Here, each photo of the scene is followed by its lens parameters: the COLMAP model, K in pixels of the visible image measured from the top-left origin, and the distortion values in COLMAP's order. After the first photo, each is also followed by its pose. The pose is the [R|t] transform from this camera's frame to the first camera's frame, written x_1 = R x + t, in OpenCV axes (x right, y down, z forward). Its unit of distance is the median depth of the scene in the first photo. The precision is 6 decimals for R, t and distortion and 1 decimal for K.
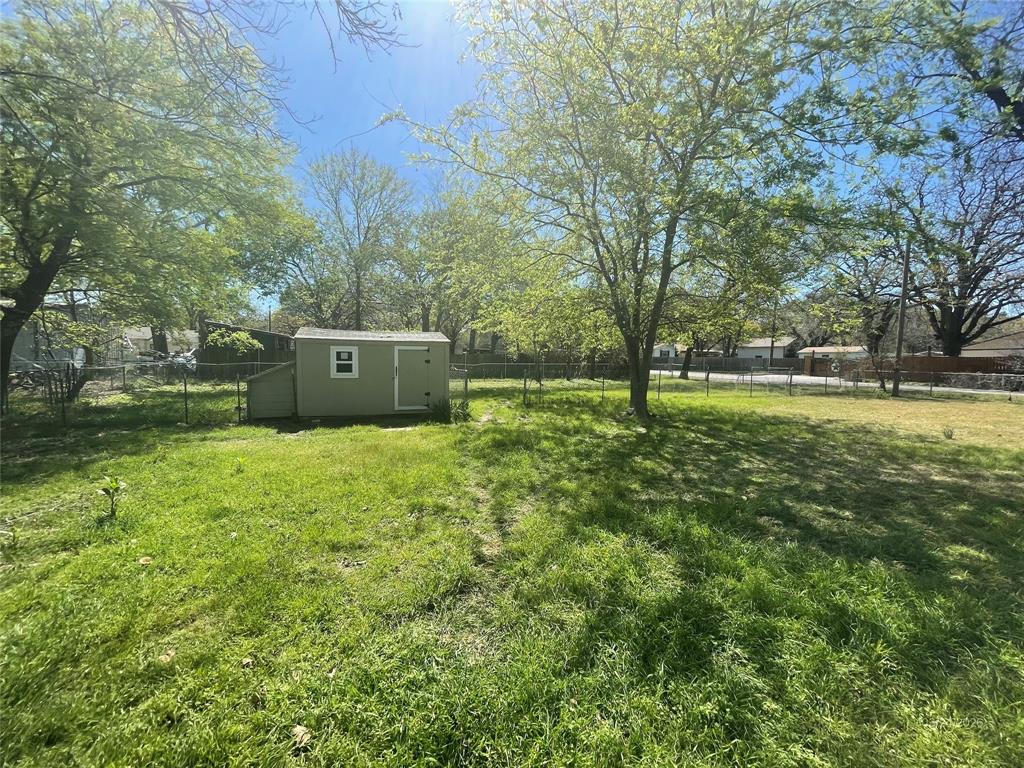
lens RADIAL K [[409.9, 0, 511.8], [0, 409.9, 384.2], [0, 0, 1]] dist [-0.012651, 0.002989]
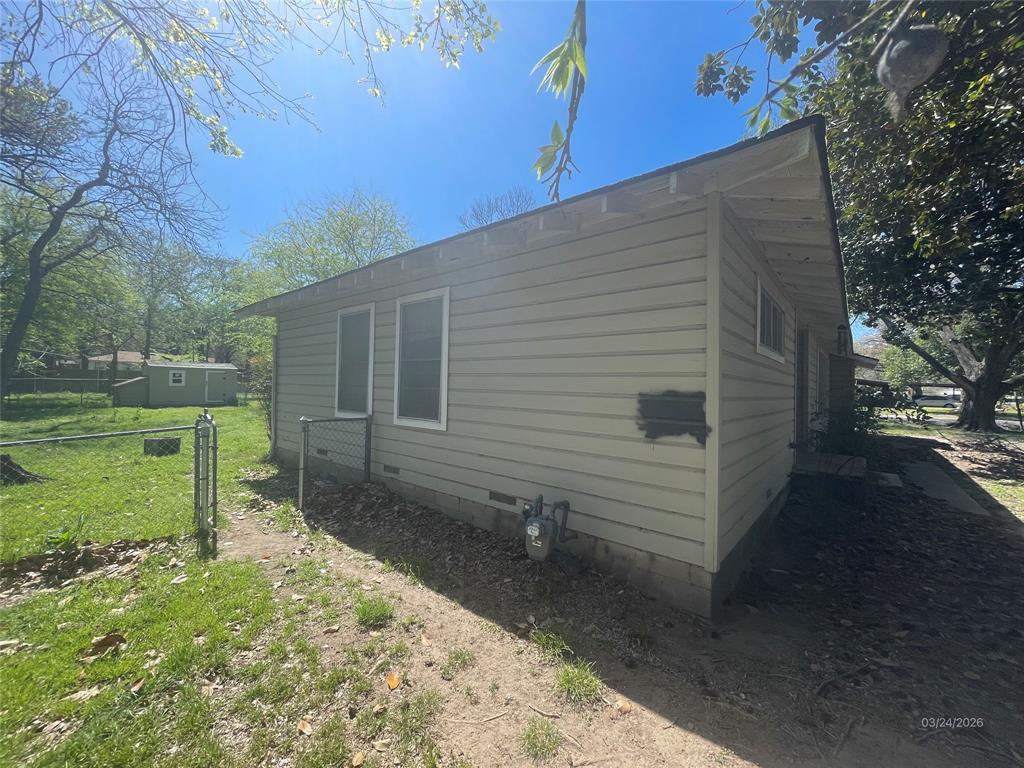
lens RADIAL K [[409.9, 0, 511.0], [0, 409.9, 384.6], [0, 0, 1]] dist [-0.012651, 0.002989]
pose [[0.881740, 0.015984, 0.471466, 0.106053], [0.017520, 0.997627, -0.066586, 0.143832], [-0.471411, 0.066972, 0.879367, -1.586659]]
